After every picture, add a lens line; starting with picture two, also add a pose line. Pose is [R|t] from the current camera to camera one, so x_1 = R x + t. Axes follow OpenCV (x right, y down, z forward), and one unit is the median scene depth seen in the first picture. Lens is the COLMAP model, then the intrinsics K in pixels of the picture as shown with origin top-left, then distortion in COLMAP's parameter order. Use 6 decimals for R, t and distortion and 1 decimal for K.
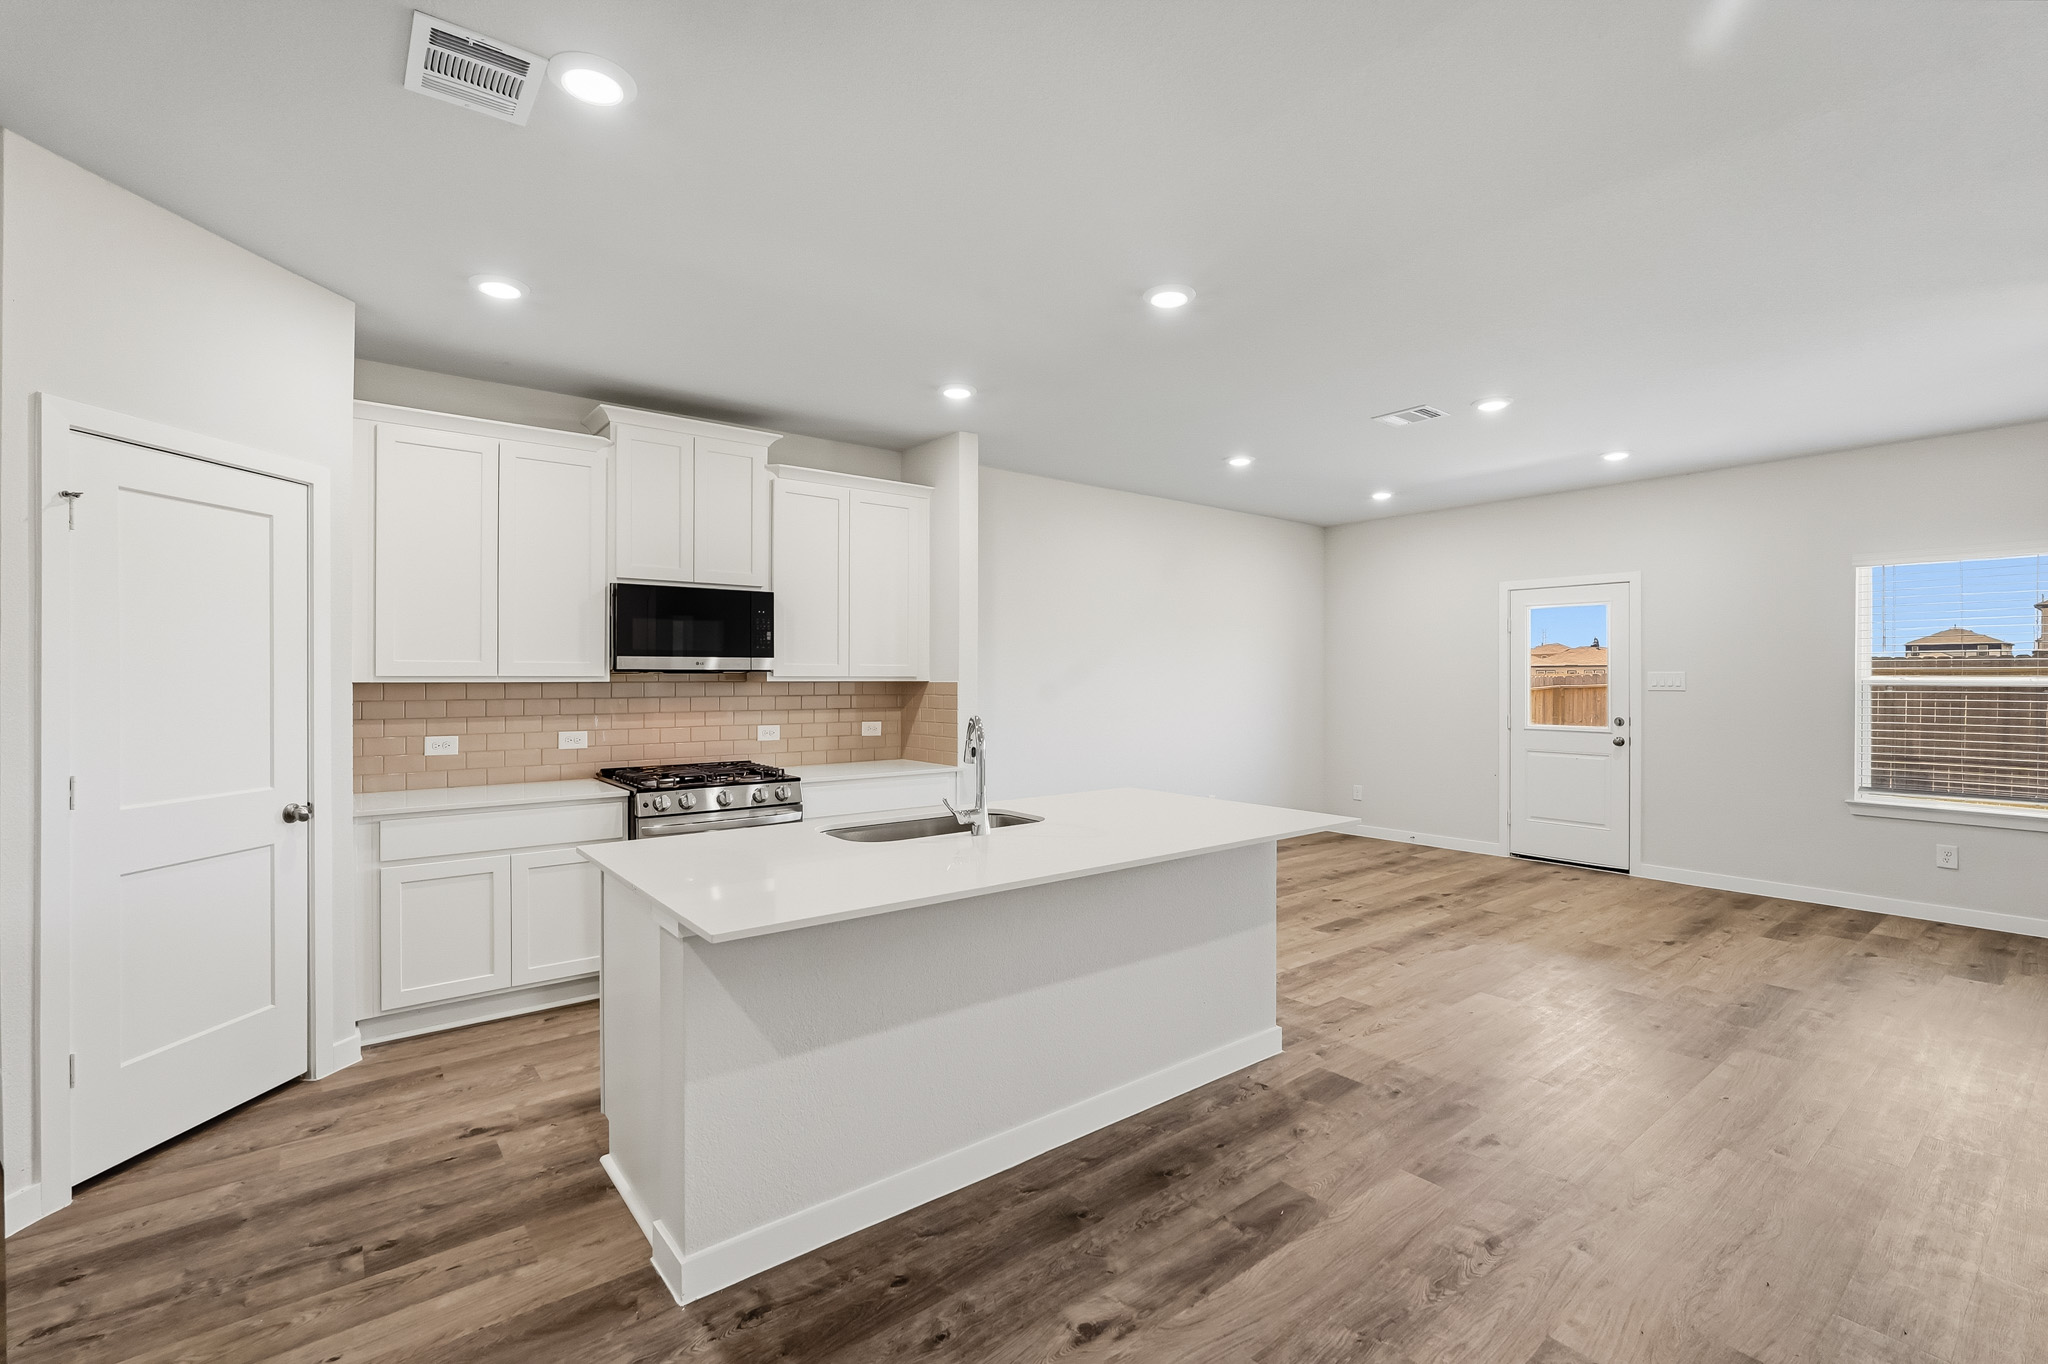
lens RADIAL K [[911.4, 0, 1020.4], [0, 911.4, 683.7], [0, 0, 1]] dist [-0.014905, 0.003570]
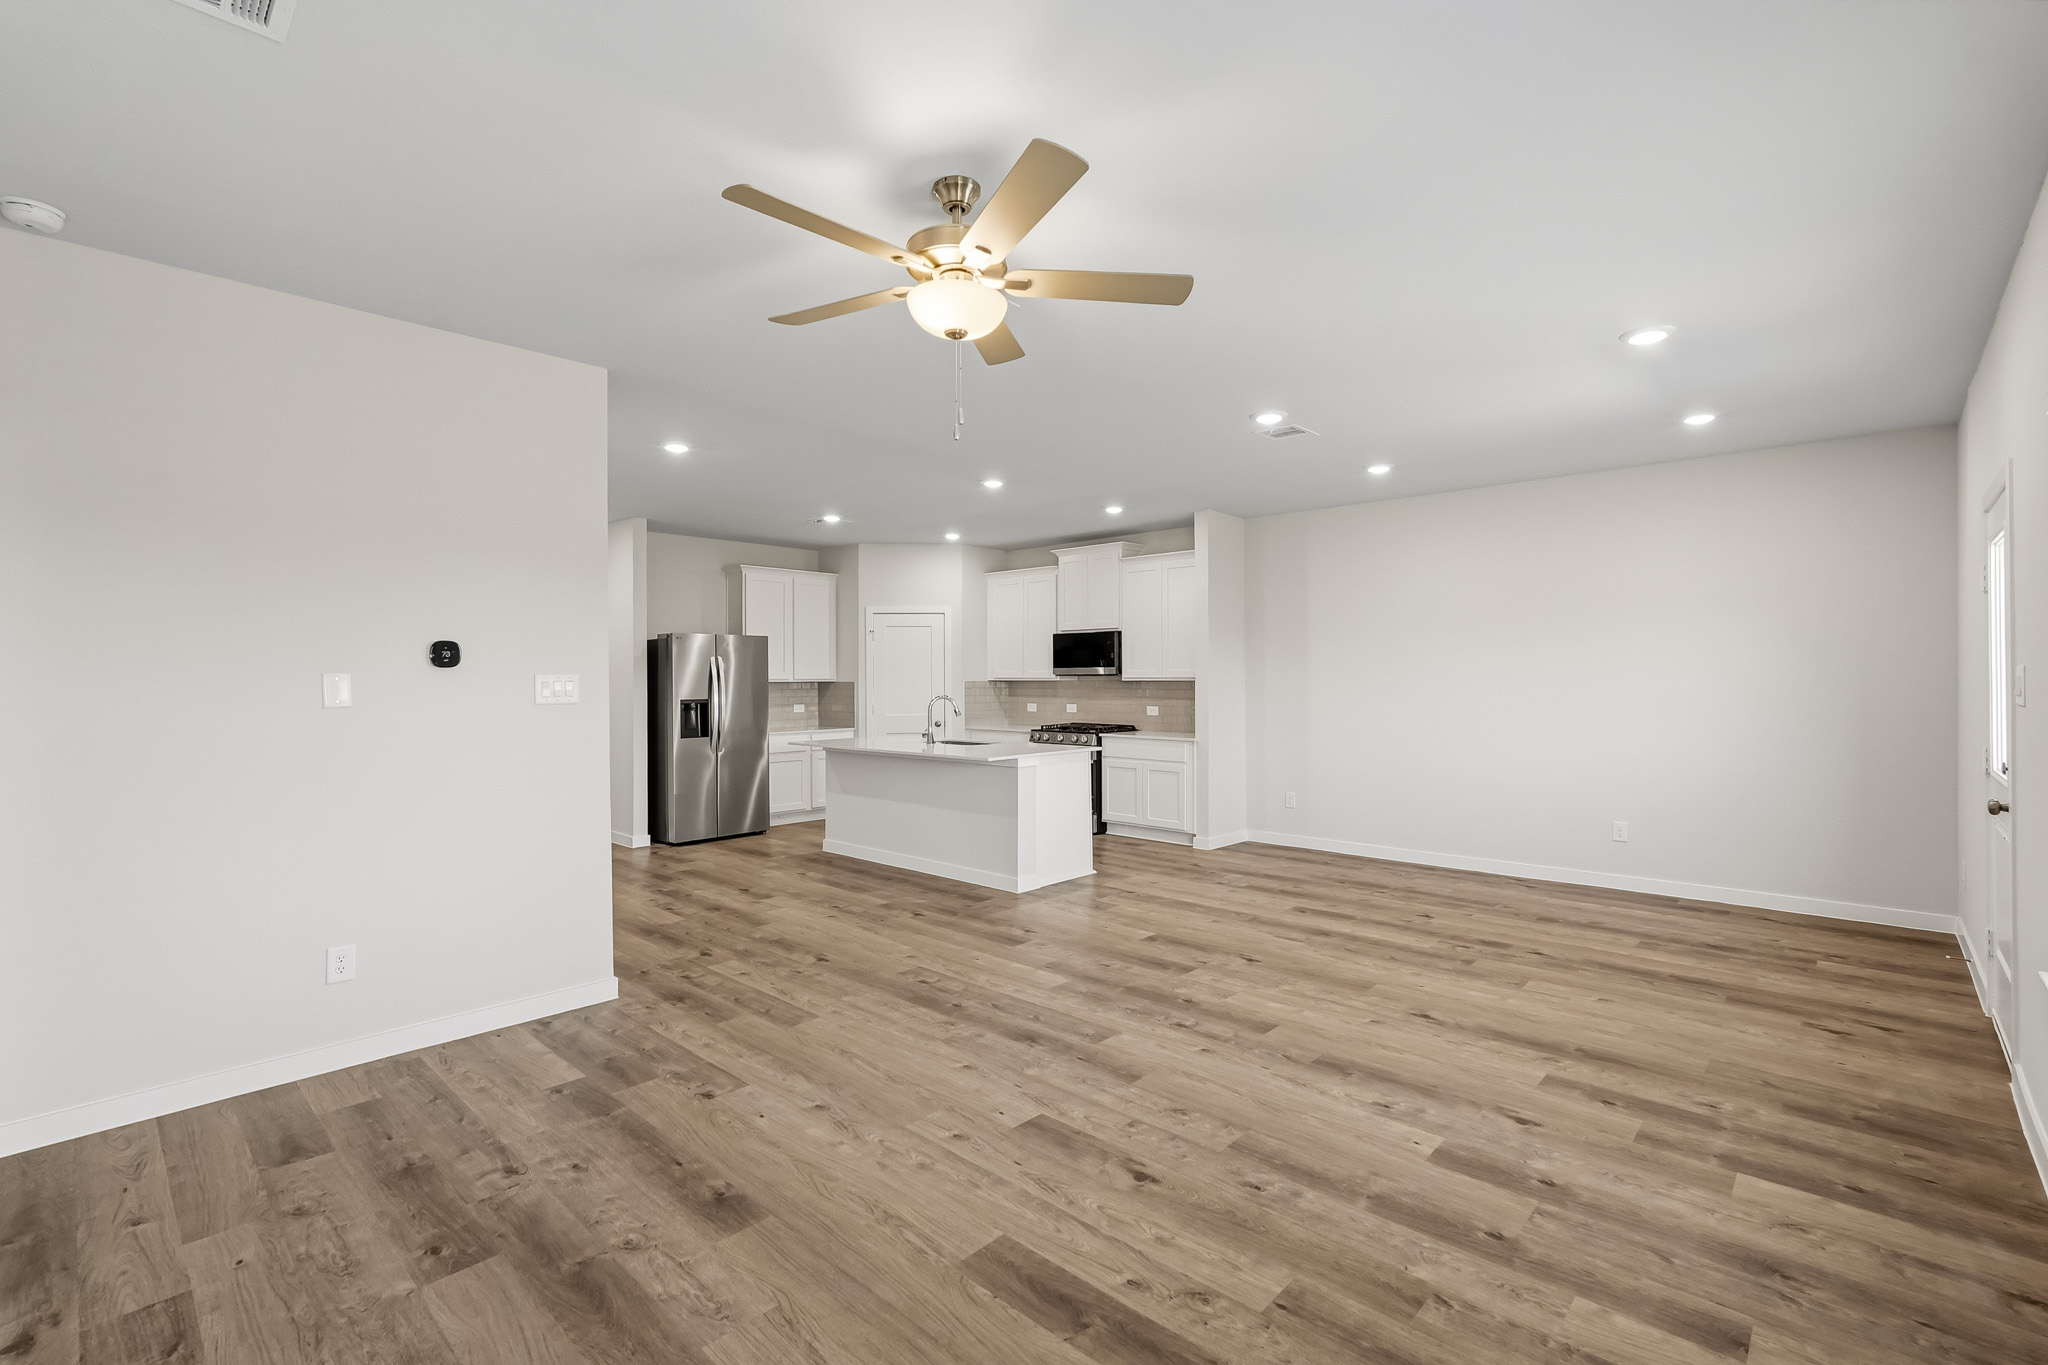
lens RADIAL K [[911.4, 0, 1026.4], [0, 911.4, 680.0], [0, 0, 1]] dist [-0.014905, 0.003570]
pose [[0.151381, 0.002741, -0.988472, 1.779844], [-0.005308, 0.999984, 0.001960, -0.007735], [0.988461, 0.004950, 0.151394, 0.659095]]
